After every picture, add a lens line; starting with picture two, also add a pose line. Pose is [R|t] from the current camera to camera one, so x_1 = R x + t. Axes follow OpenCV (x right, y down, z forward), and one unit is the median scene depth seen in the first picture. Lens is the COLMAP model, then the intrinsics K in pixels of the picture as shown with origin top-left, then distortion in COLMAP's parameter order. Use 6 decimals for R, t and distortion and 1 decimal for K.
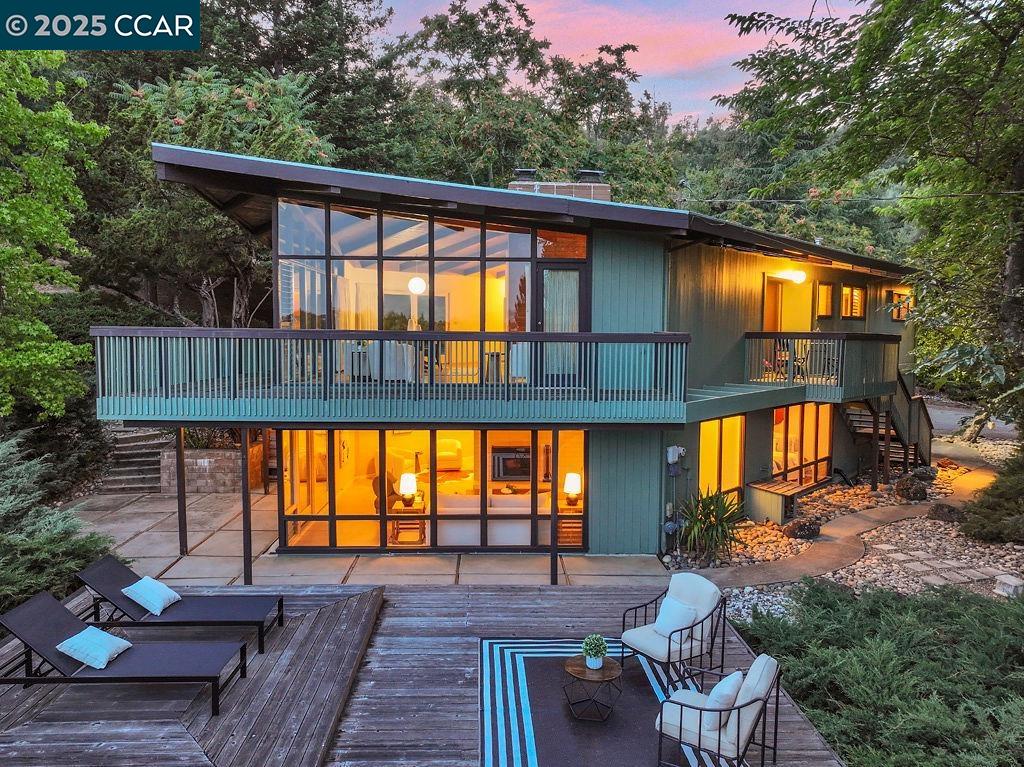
lens RADIAL K [[716.3, 0, 514.4], [0, 716.3, 377.7], [0, 0, 1]] dist [-0.001024, 0.005737]
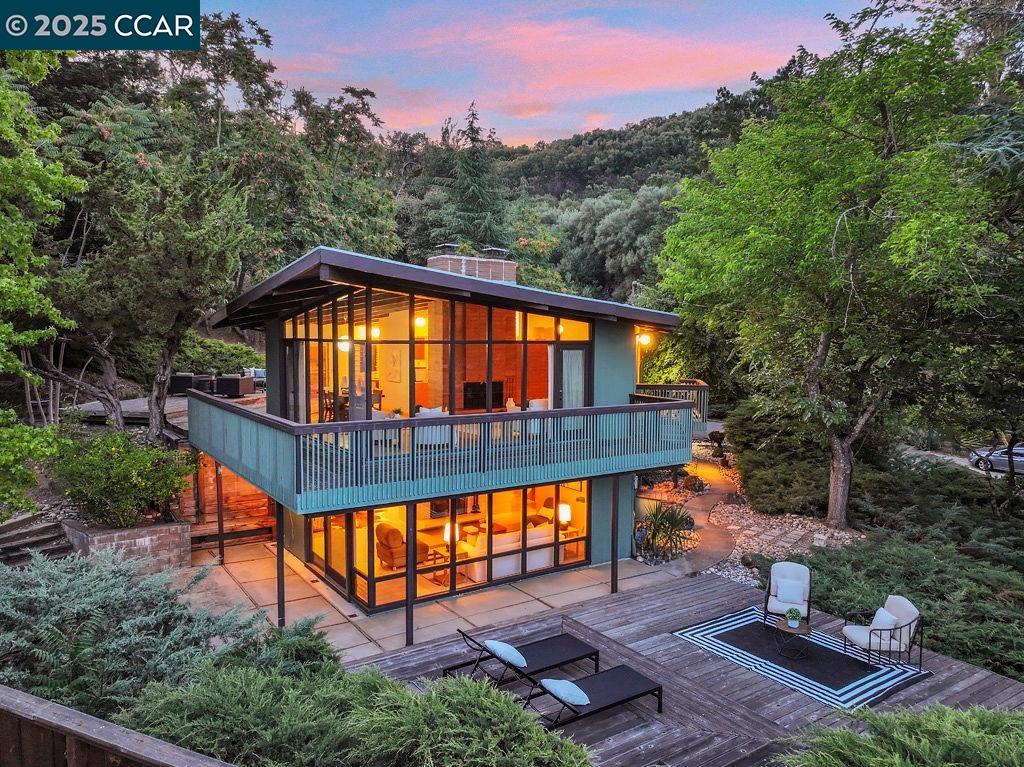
lens RADIAL K [[716.3, 0, 514.4], [0, 716.3, 377.7], [0, 0, 1]] dist [-0.001024, 0.005737]
pose [[0.845230, -0.031896, 0.533450, -0.702811], [0.032934, 0.999429, 0.007575, -0.111258], [-0.533387, 0.011166, 0.845798, -0.035471]]
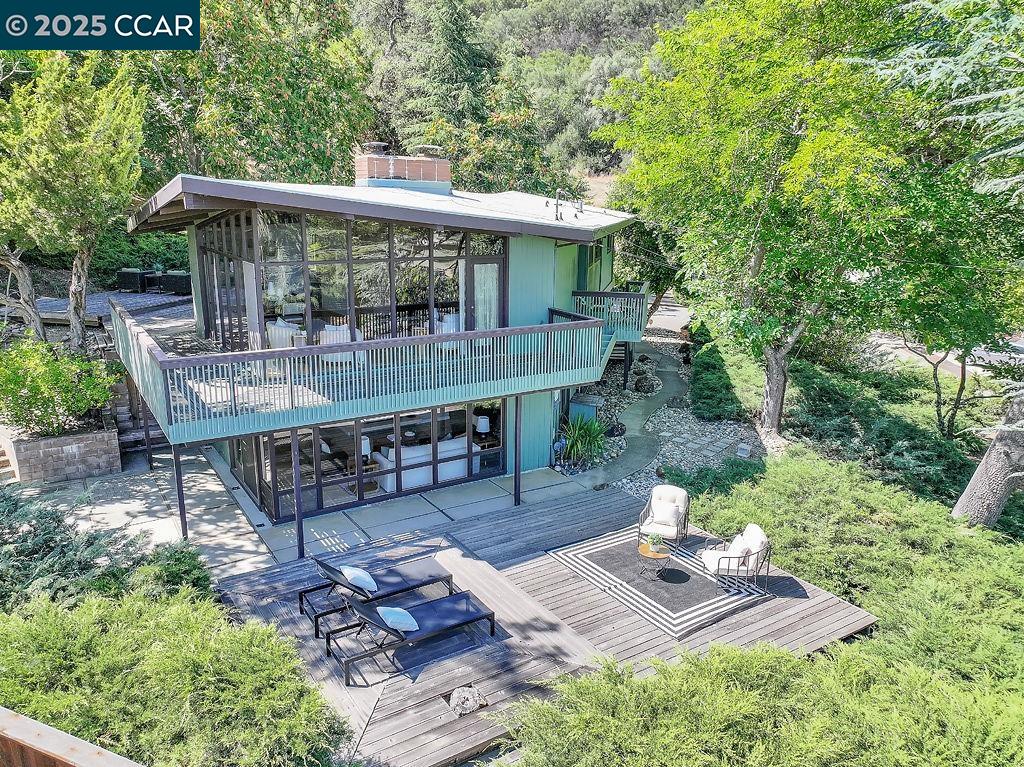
lens RADIAL K [[733.5, 0, 514.3], [0, 733.5, 380.2], [0, 0, 1]] dist [-0.002246, 0.007464]
pose [[0.858599, -0.118067, 0.498866, -0.551165], [0.026902, 0.982154, 0.186145, -0.184794], [-0.511941, -0.146404, 0.846453, -0.147643]]
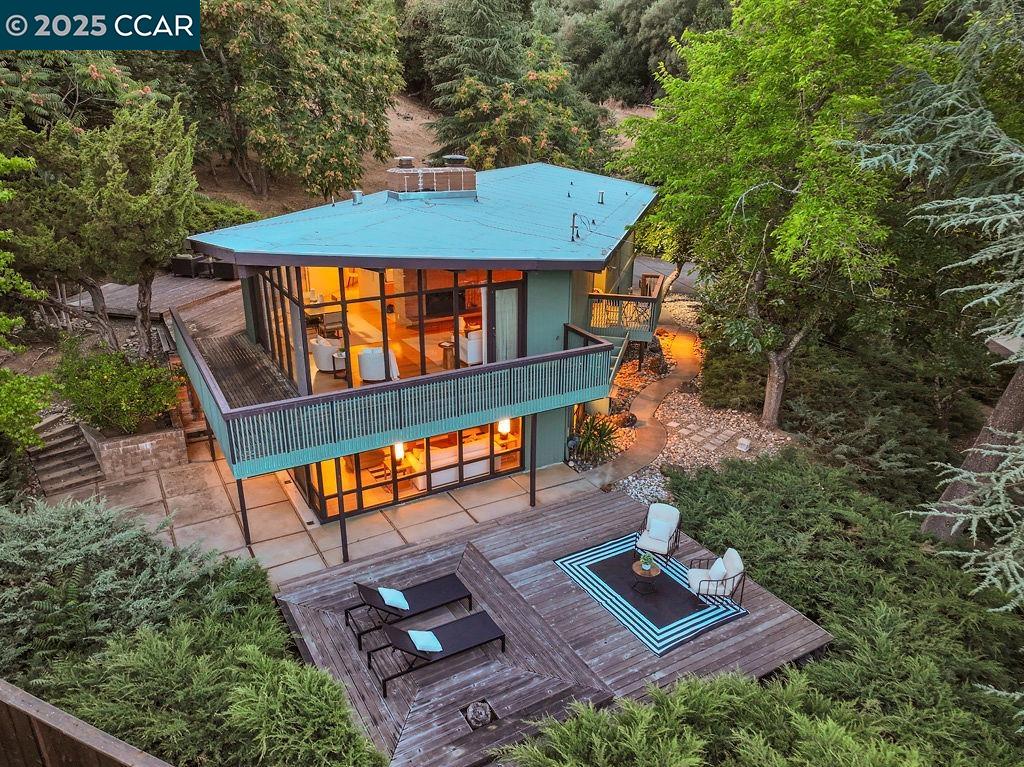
lens RADIAL K [[716.3, 0, 514.4], [0, 716.3, 377.7], [0, 0, 1]] dist [-0.001024, 0.005737]
pose [[0.881268, -0.164525, 0.443056, -0.552857], [0.030464, 0.955277, 0.294139, -0.386390], [-0.471634, -0.245718, 0.846867, -0.218568]]
